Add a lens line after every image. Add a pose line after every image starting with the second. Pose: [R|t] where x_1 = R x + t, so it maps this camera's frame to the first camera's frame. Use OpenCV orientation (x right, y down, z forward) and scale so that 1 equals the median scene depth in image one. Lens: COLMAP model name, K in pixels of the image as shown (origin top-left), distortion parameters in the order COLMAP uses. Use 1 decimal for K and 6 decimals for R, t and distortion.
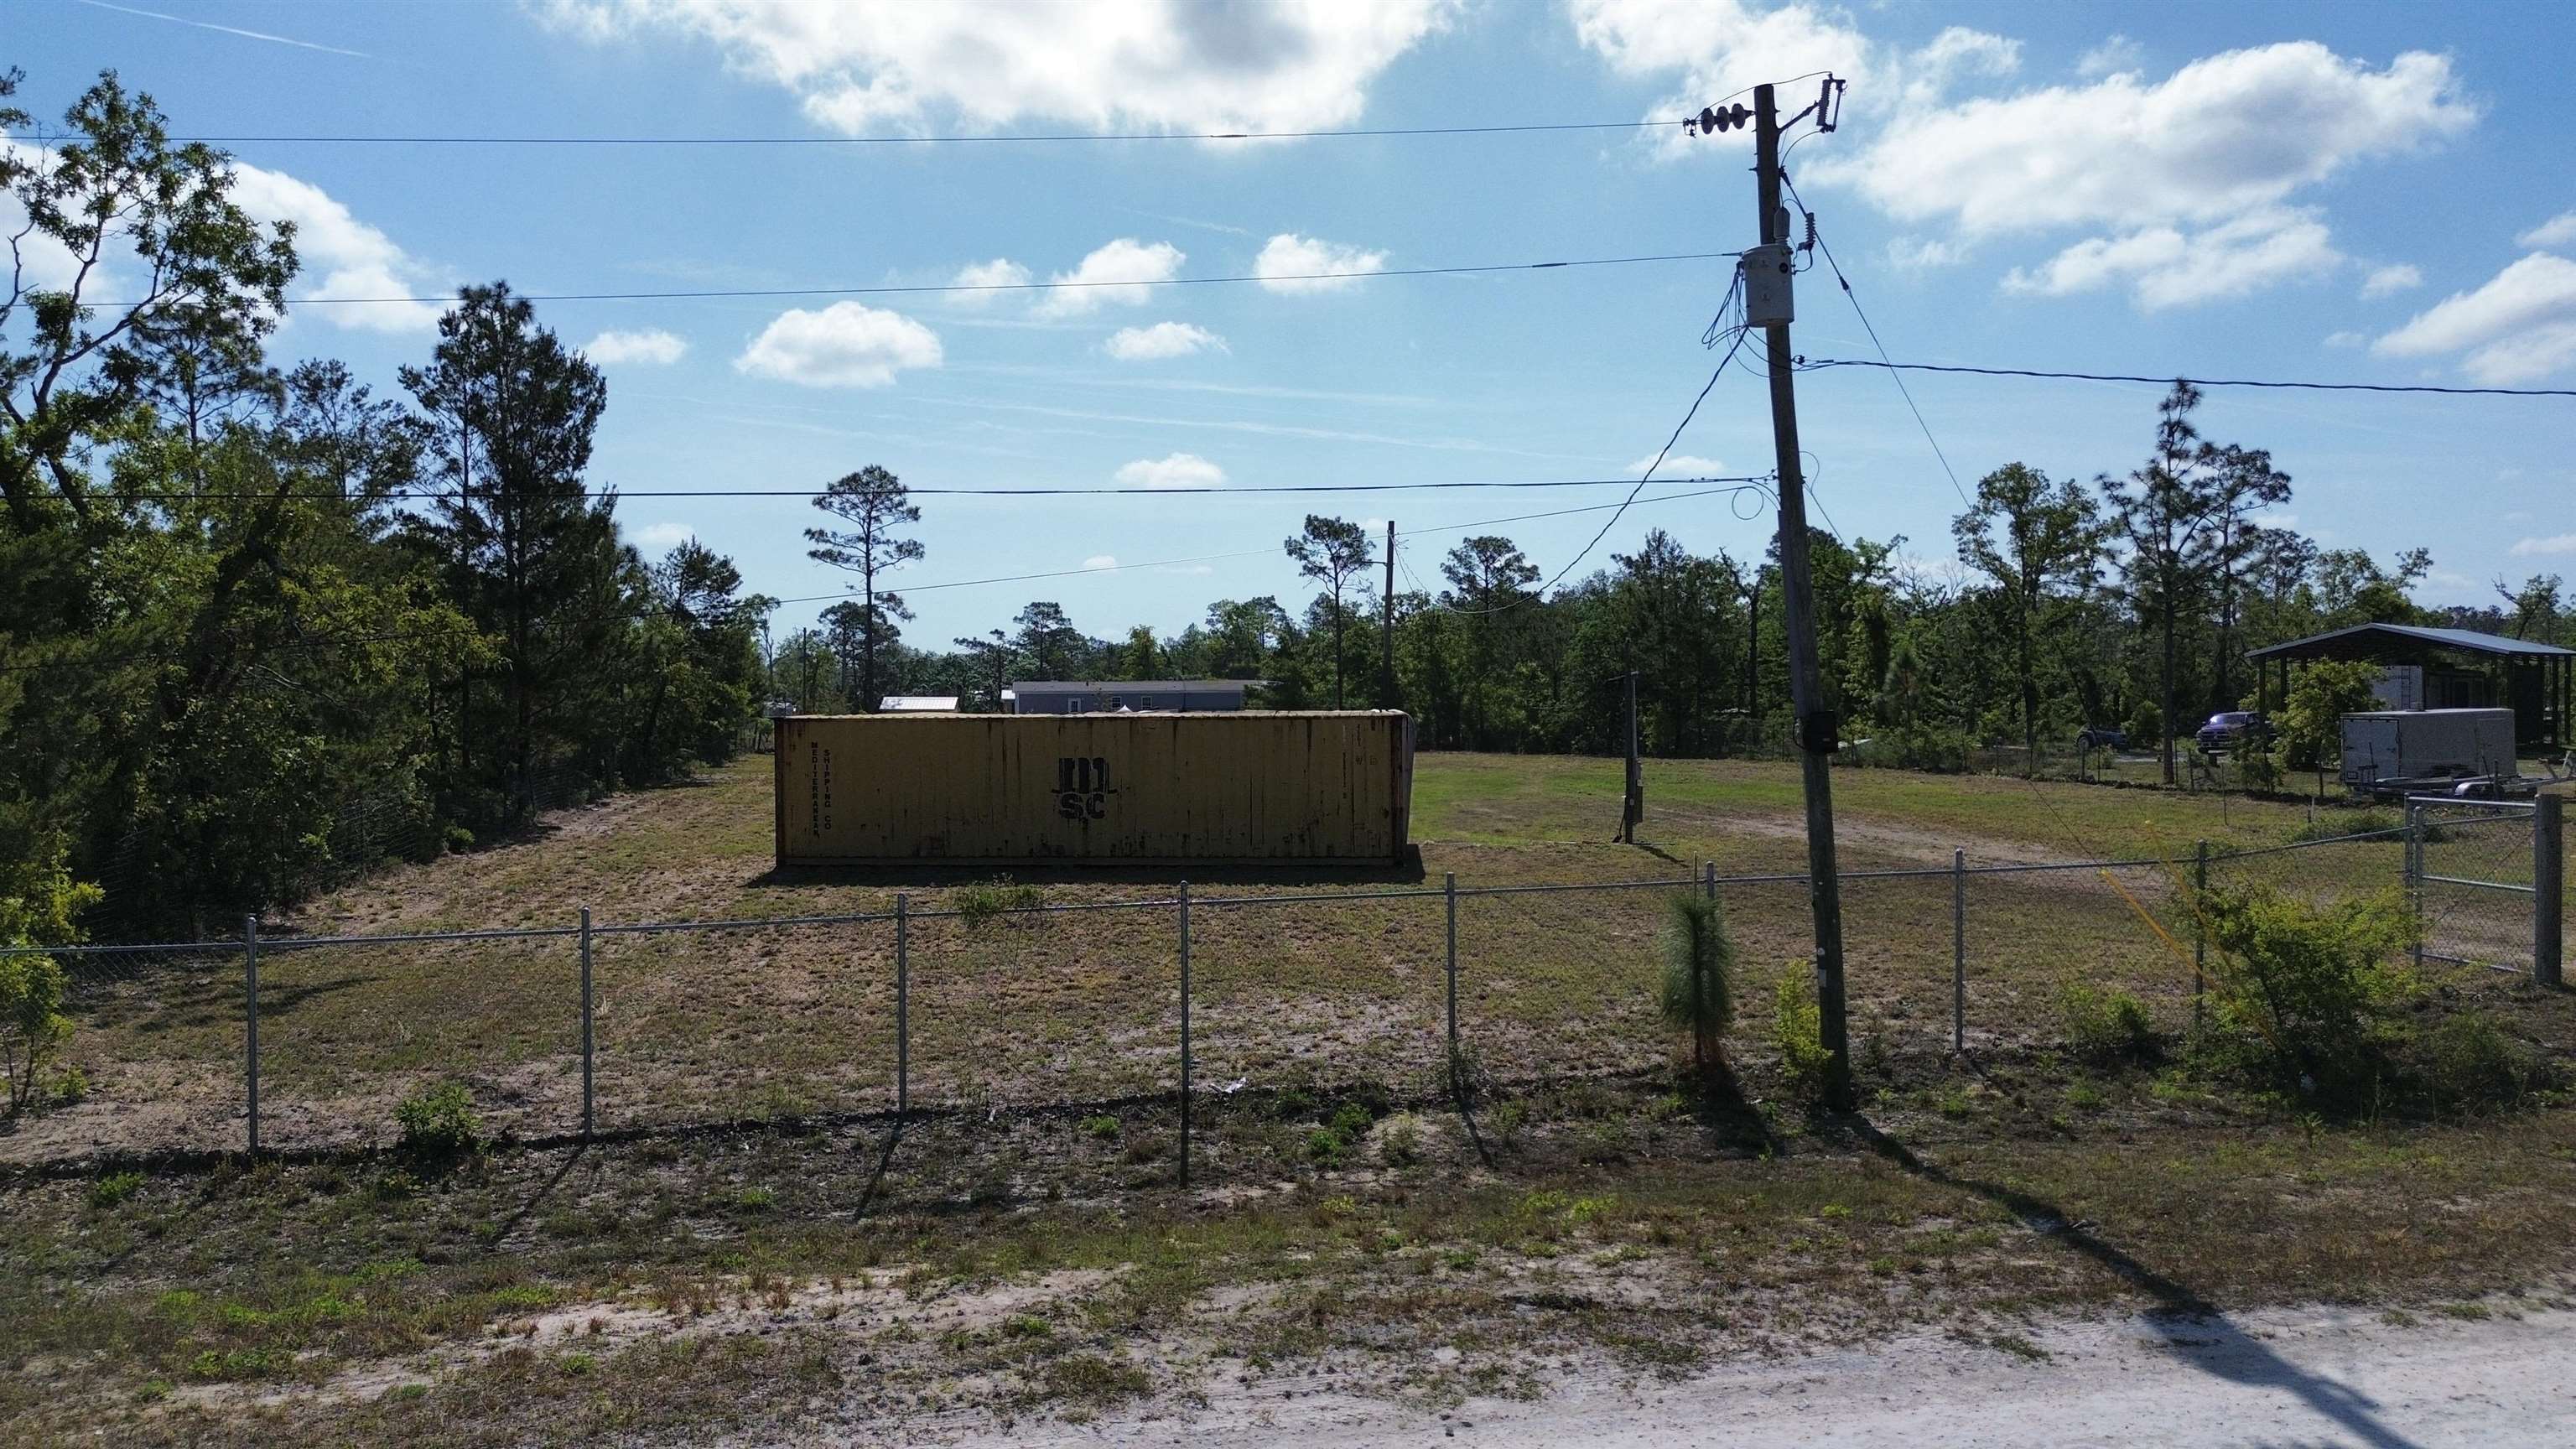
lens RADIAL K [[1808.8, 0, 1300.4], [0, 1808.8, 733.1], [0, 0, 1]] dist [0.077827, -0.079042]
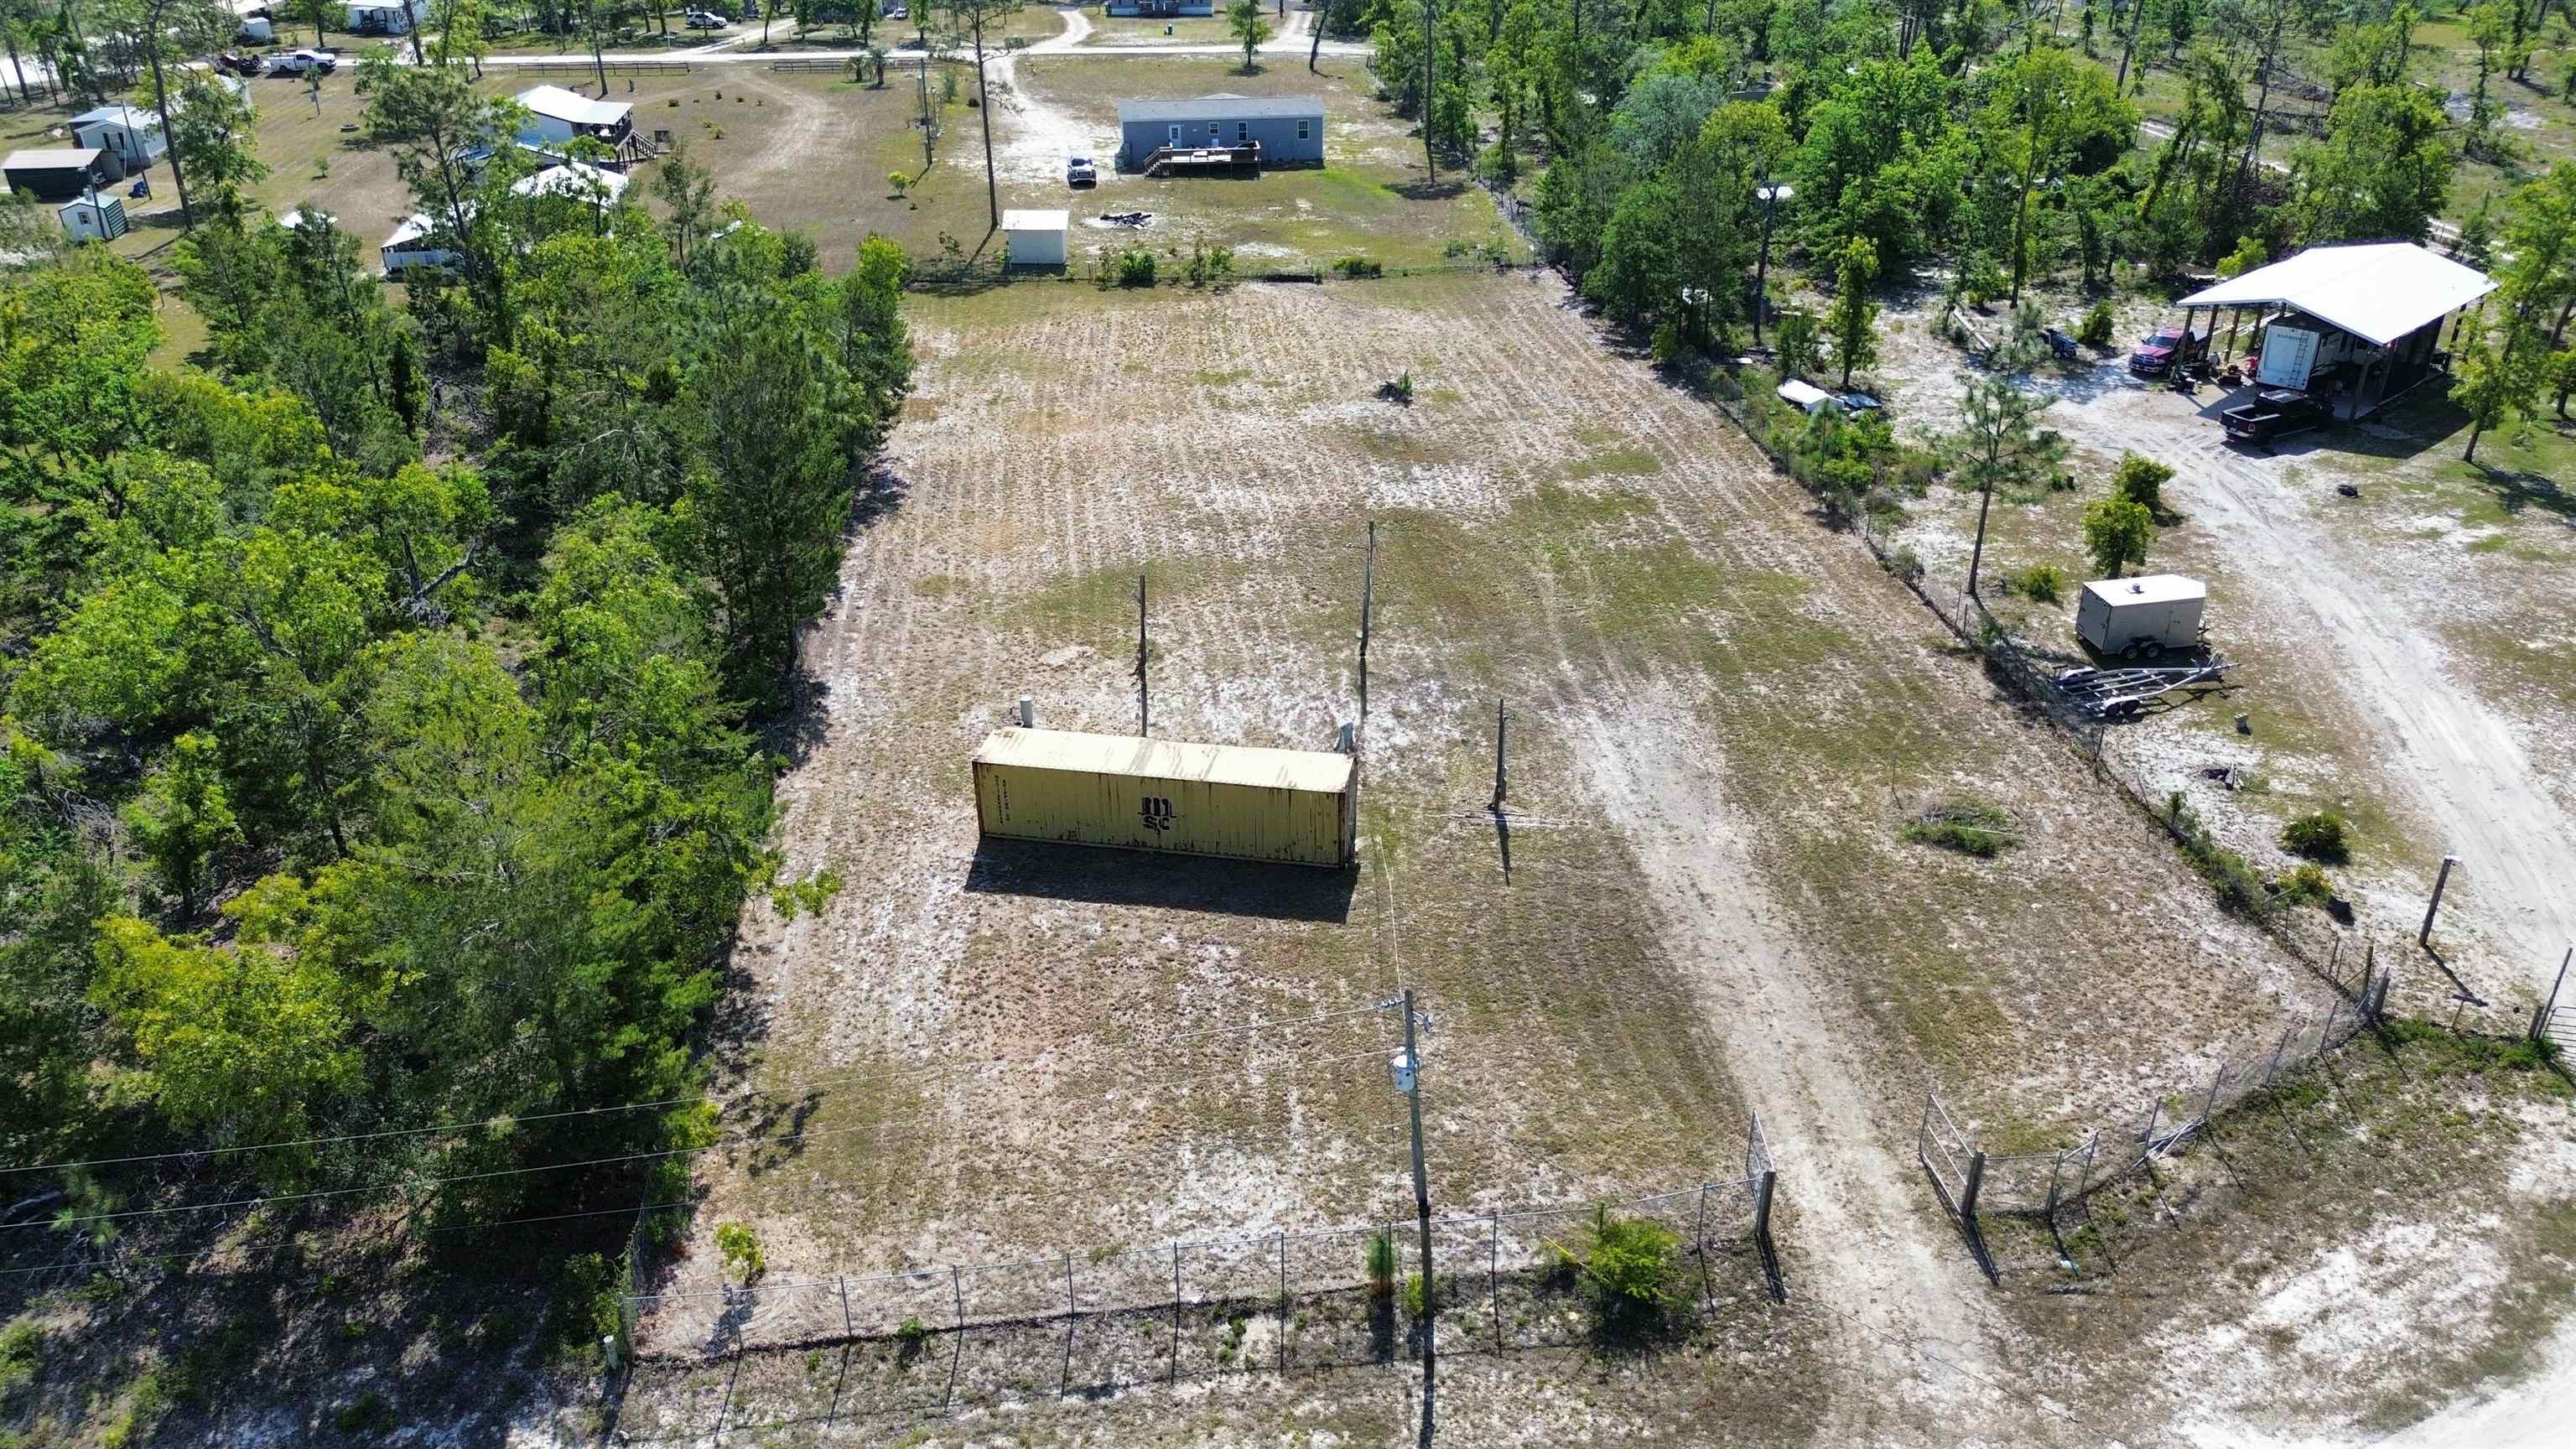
lens RADIAL K [[1808.8, 0, 1300.4], [0, 1808.8, 733.1], [0, 0, 1]] dist [0.077827, -0.079042]
pose [[0.997296, 0.023812, -0.069520, 0.040622], [0.010619, 0.889411, 0.456984, -0.256260], [0.072713, -0.456487, 0.886754, -0.139542]]
